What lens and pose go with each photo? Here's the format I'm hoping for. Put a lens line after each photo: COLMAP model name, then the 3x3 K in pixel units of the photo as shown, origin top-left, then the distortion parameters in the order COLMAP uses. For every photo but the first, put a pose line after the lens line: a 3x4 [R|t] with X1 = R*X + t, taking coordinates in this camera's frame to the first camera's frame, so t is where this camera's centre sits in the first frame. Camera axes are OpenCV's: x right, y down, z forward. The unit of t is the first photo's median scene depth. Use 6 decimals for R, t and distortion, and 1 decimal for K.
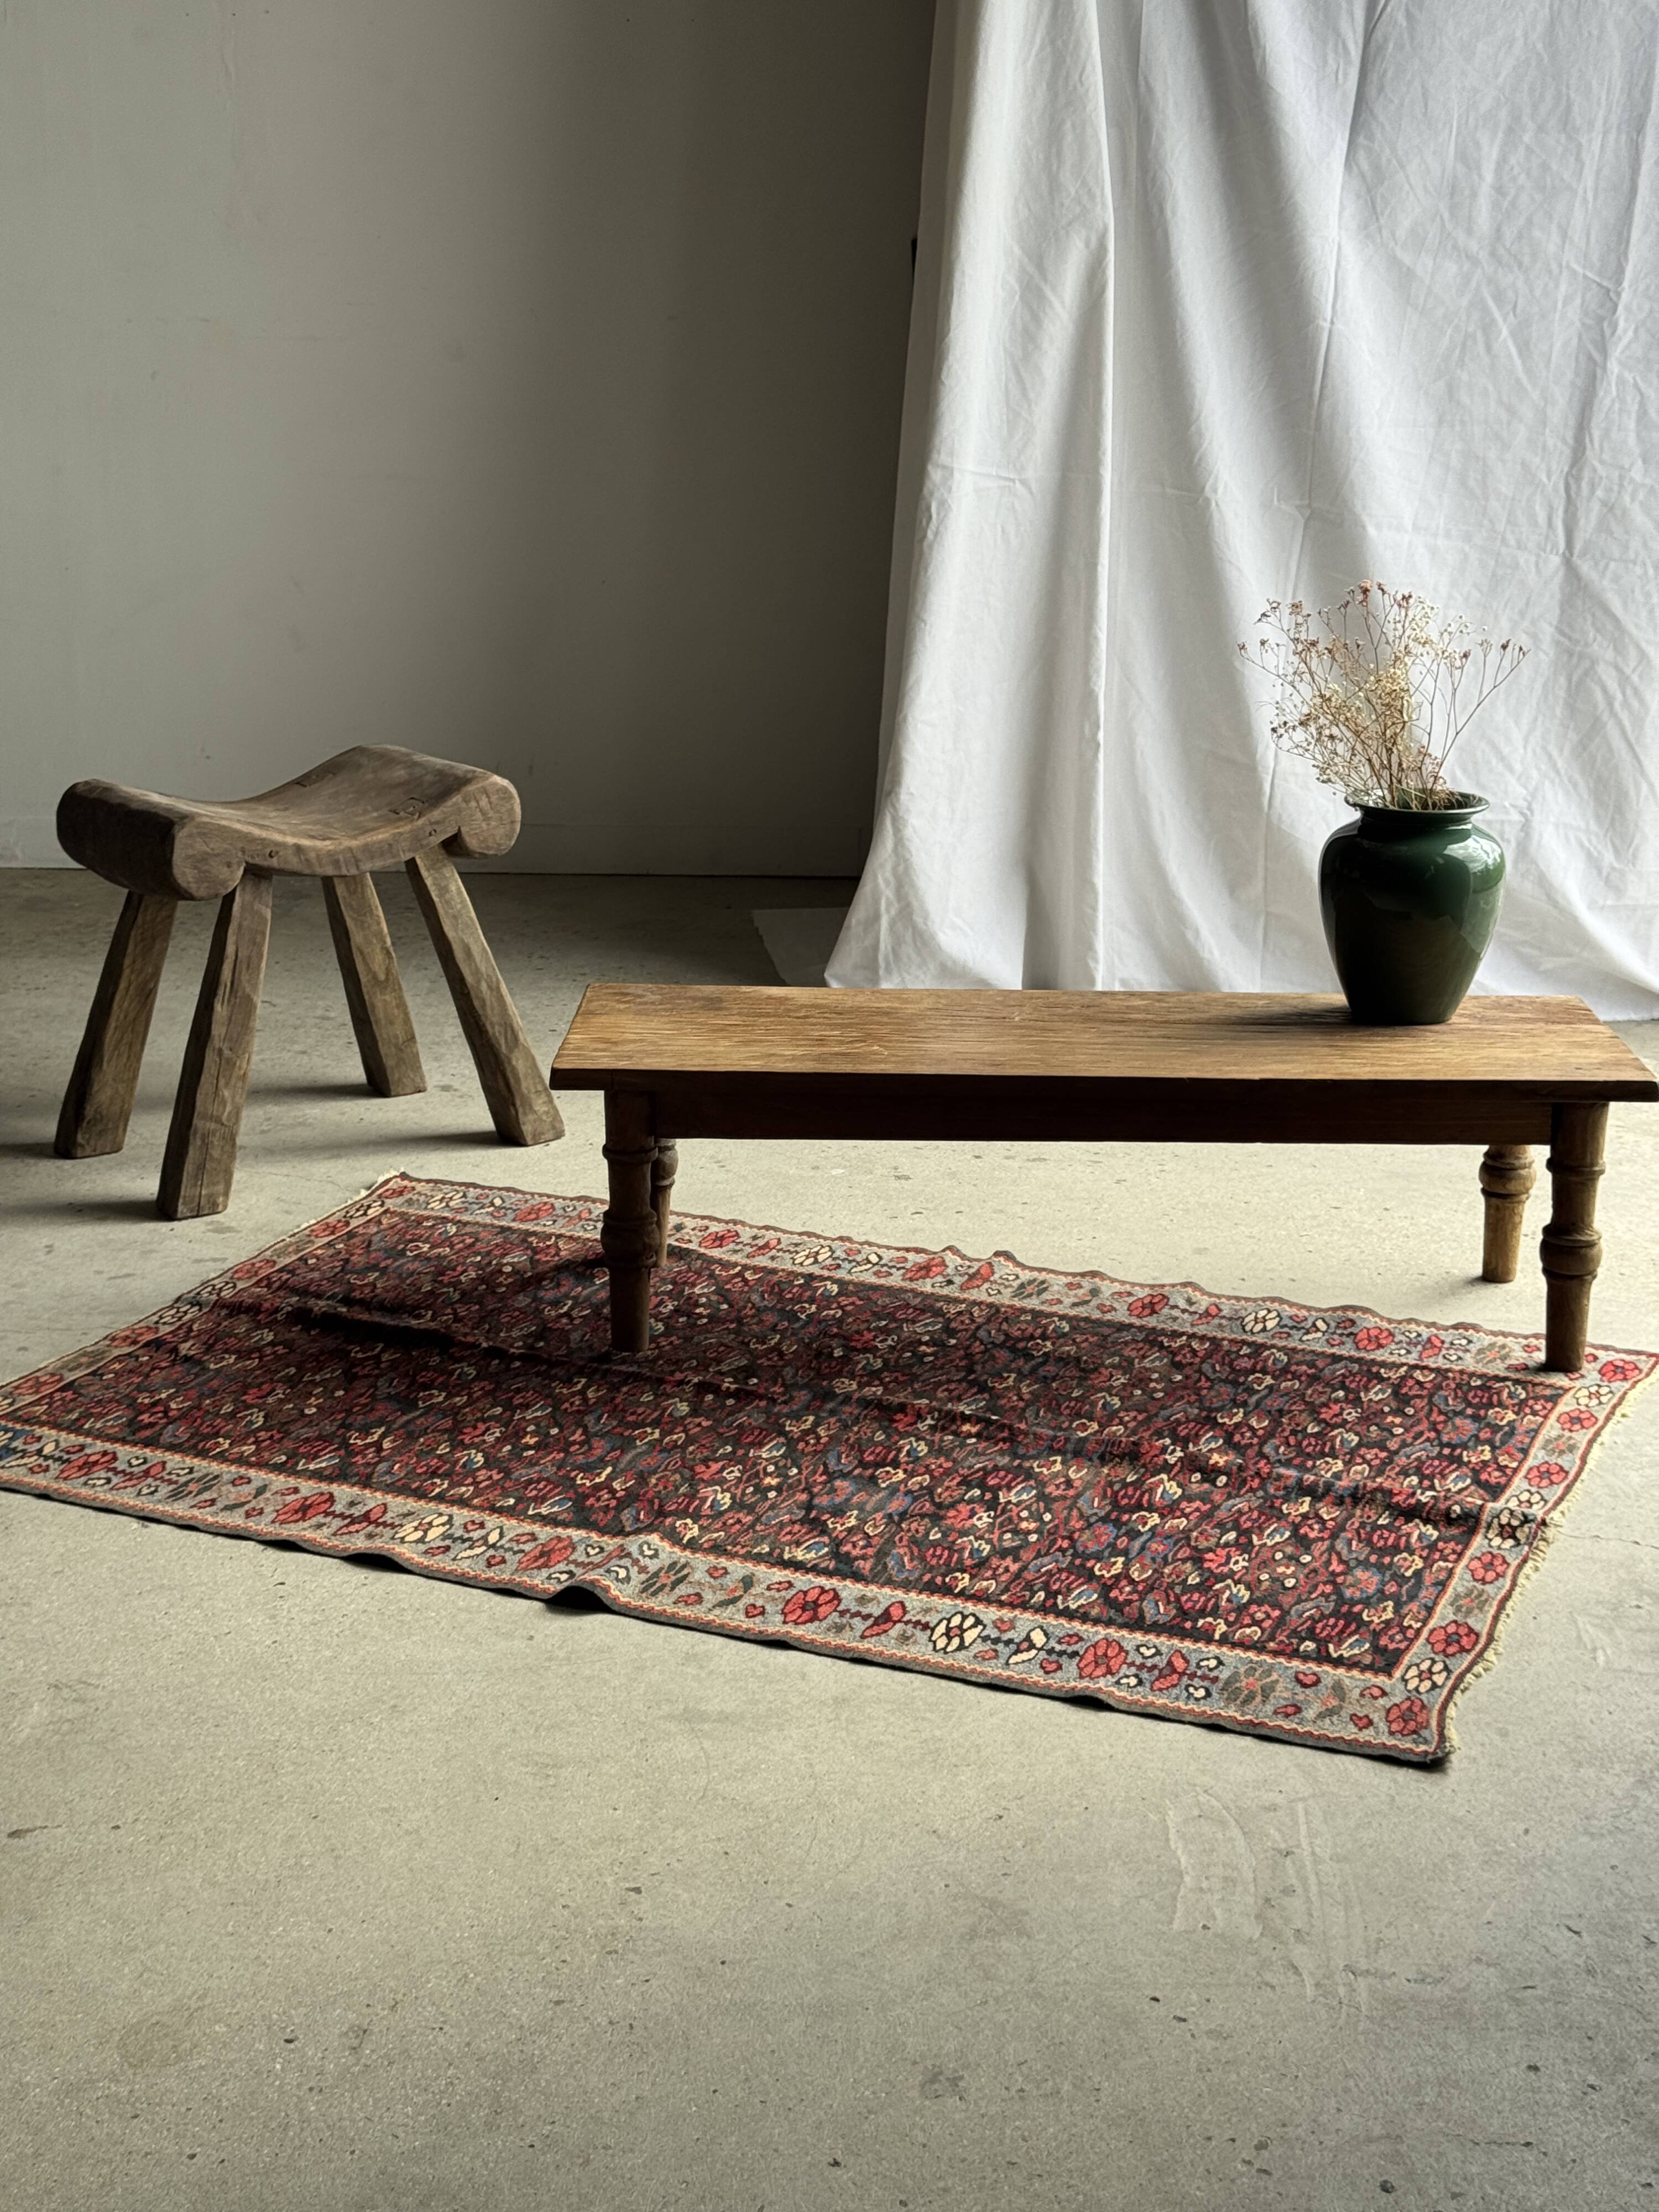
lens RADIAL K [[2912.3, 0, 808.7], [0, 2912.3, 1125.7], [0, 0, 1]] dist [0.108745, 0.000000]
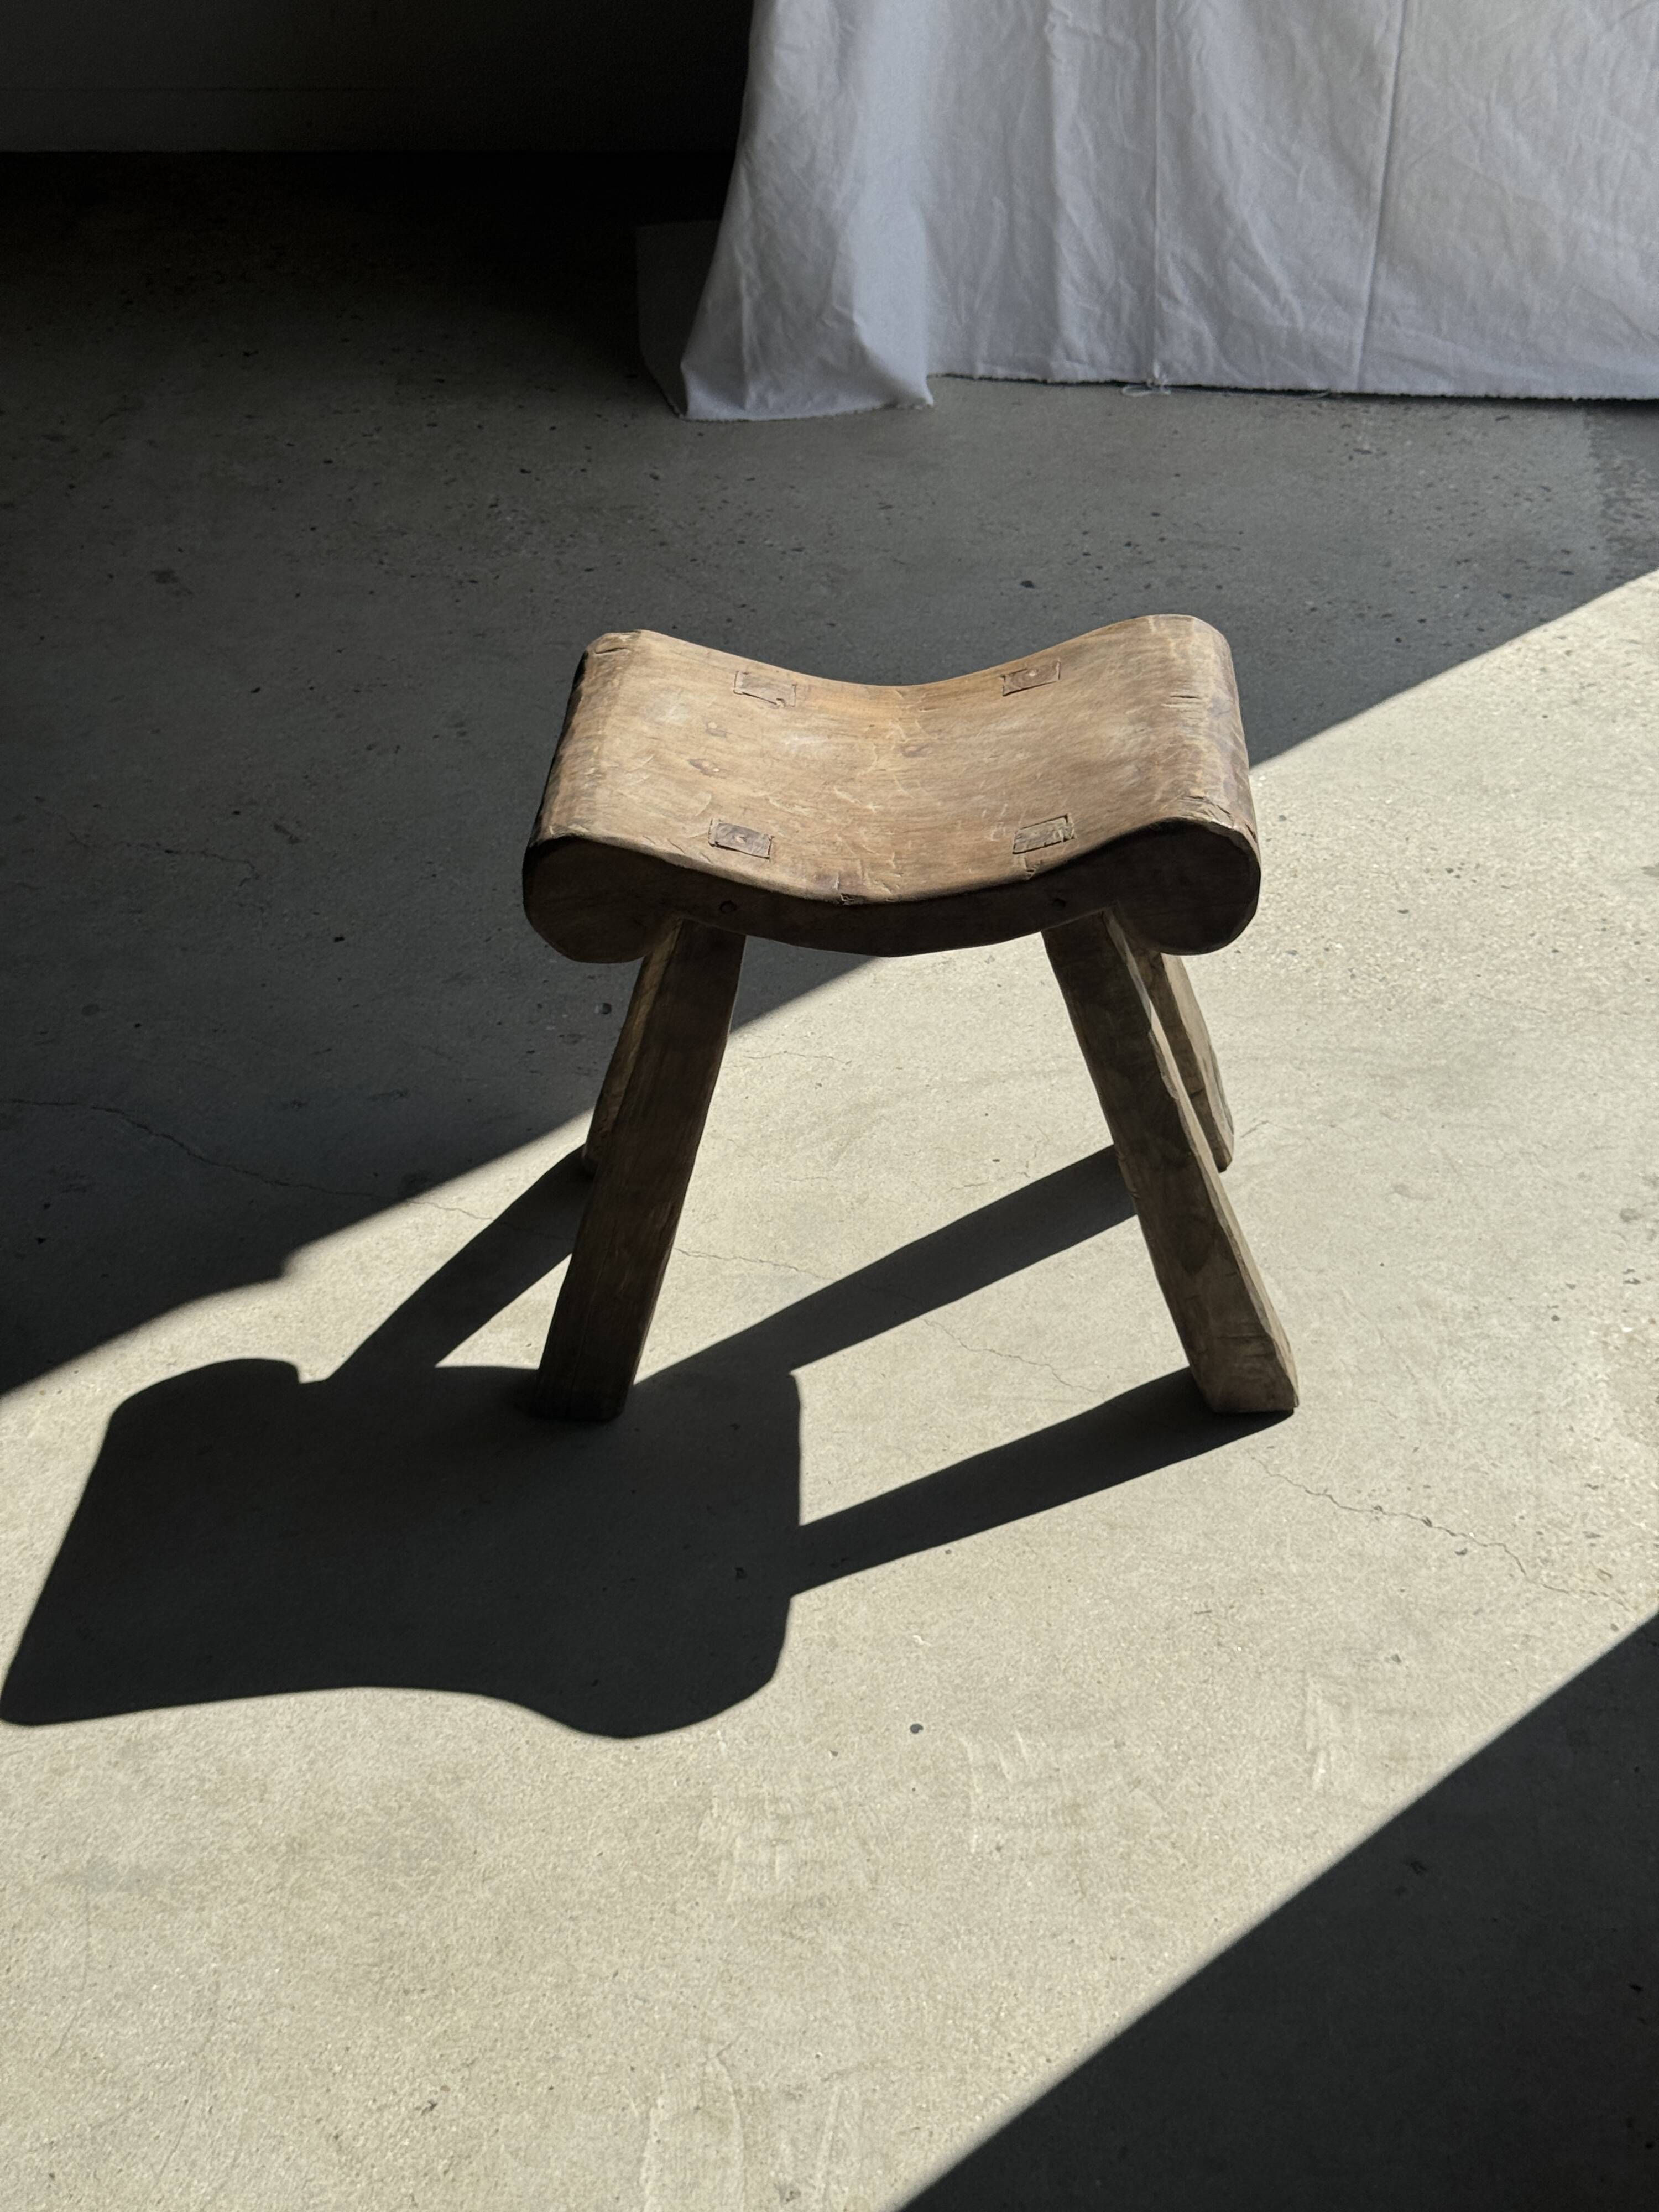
lens RADIAL K [[2954.2, 0, 825.2], [0, 2954.2, 1055.0], [0, 0, 1]] dist [0.107148, 0.000000]
pose [[0.996848, 0.009816, -0.078720, 0.154356], [0.015632, 0.948554, 0.316230, -0.181319], [0.077774, -0.316463, 0.945411, 0.250513]]
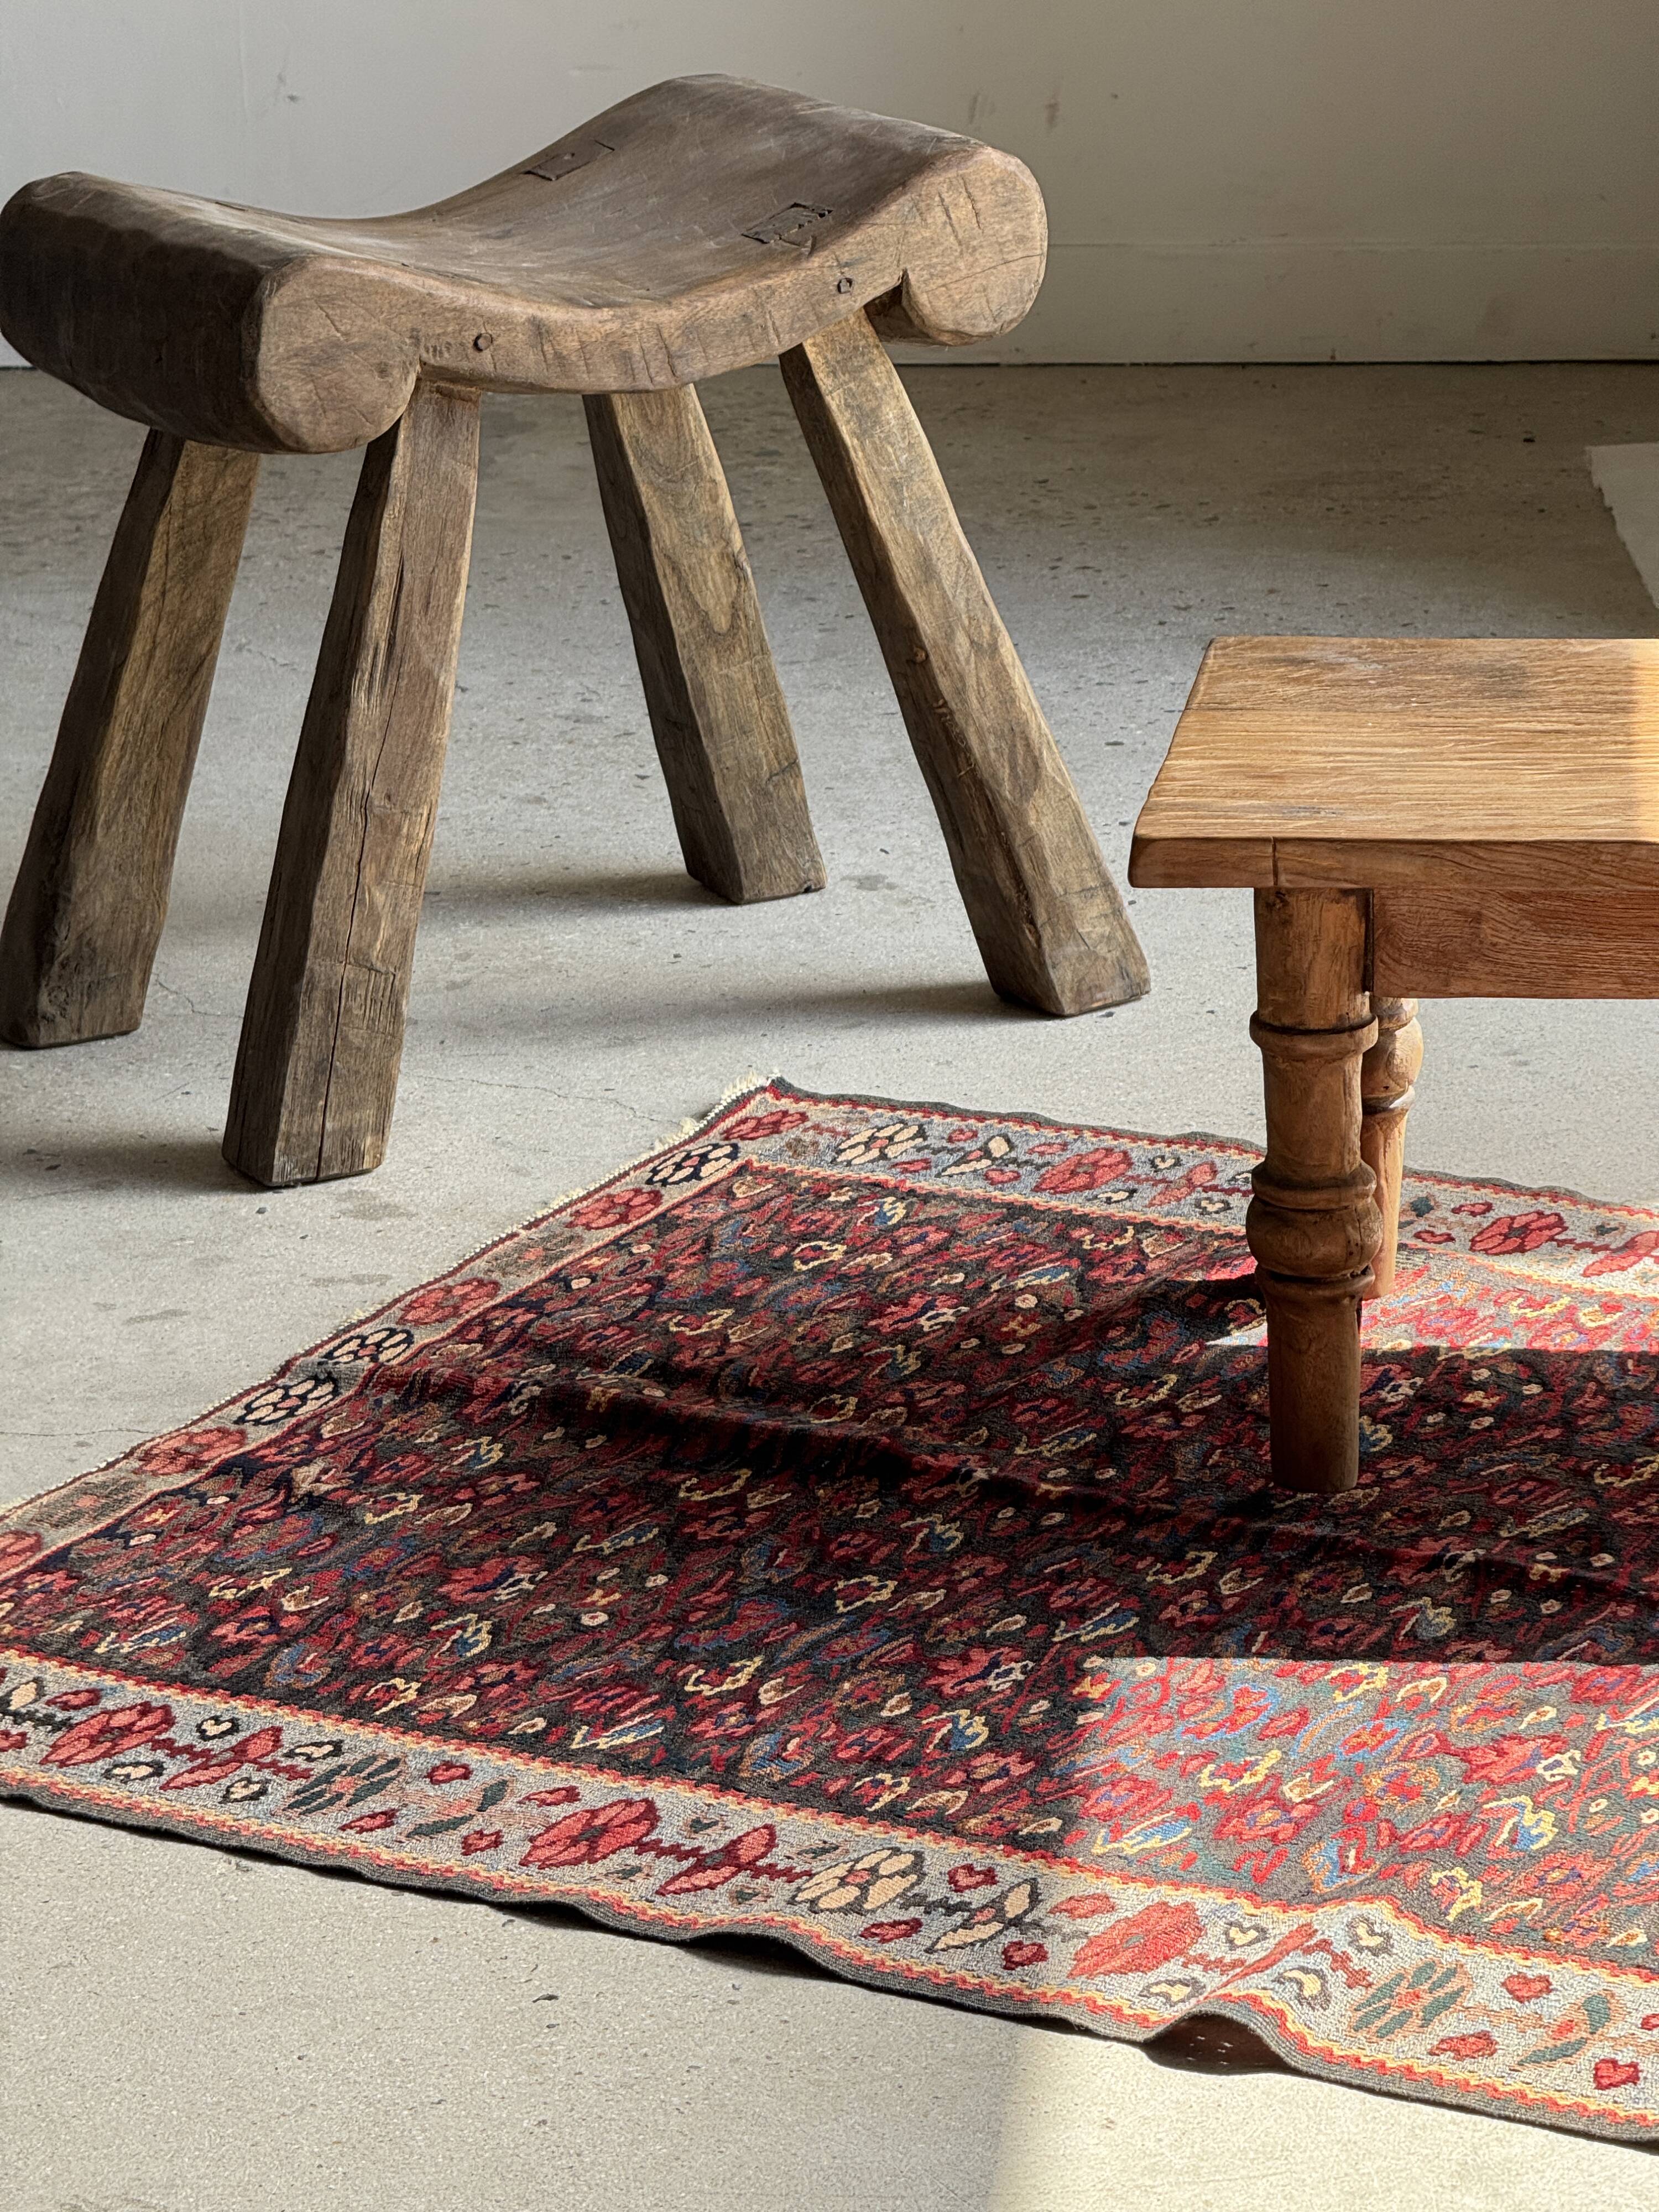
lens RADIAL K [[7376.7, 0, 895.5], [0, 7376.7, 1147.9], [0, 0, 1]] dist [0.235540, 0.000000]
pose [[0.993981, -0.001101, -0.109548, -0.002901], [0.003830, 0.999687, 0.024708, -0.000785], [0.109487, -0.024979, 0.993674, -0.091489]]
